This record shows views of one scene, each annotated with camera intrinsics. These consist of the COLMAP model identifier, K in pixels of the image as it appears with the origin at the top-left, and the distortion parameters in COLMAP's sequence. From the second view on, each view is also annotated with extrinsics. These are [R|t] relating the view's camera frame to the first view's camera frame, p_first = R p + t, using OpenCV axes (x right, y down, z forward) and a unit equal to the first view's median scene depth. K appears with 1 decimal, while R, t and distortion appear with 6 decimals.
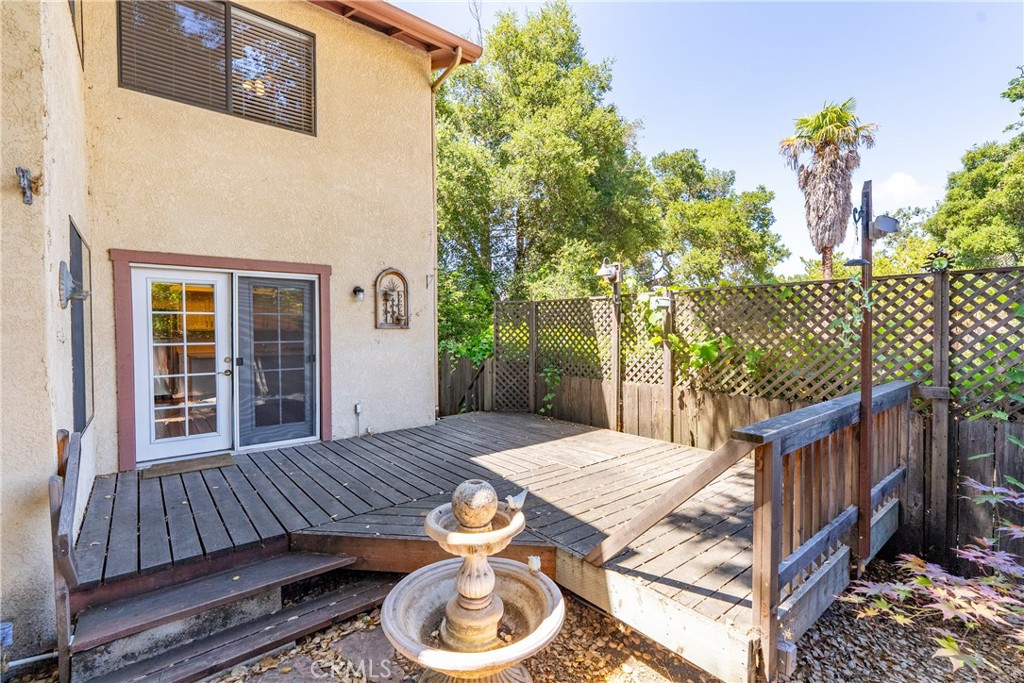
lens RADIAL K [[463.6, 0, 506.6], [0, 463.6, 333.7], [0, 0, 1]] dist [-0.002369, 0.000009]
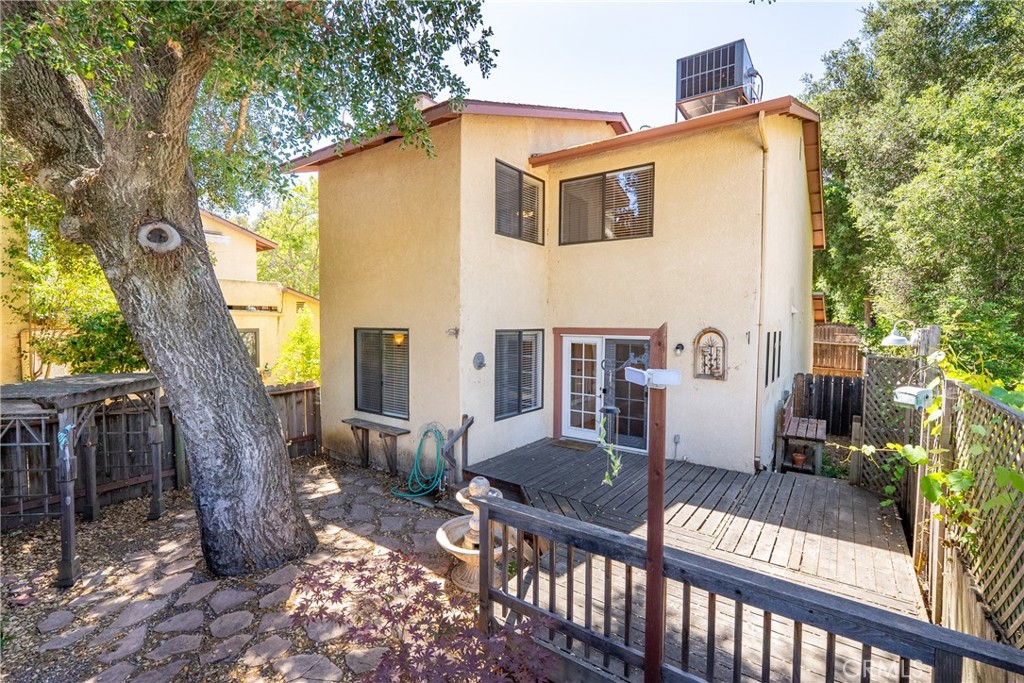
lens RADIAL K [[464.7, 0, 516.4], [0, 464.7, 327.1], [0, 0, 1]] dist [-0.005628, 0.000242]
pose [[0.265100, 0.025190, -0.963892, 0.930762], [-0.015383, 0.999642, 0.021893, -0.198544], [0.964098, 0.009024, 0.265393, 0.264320]]
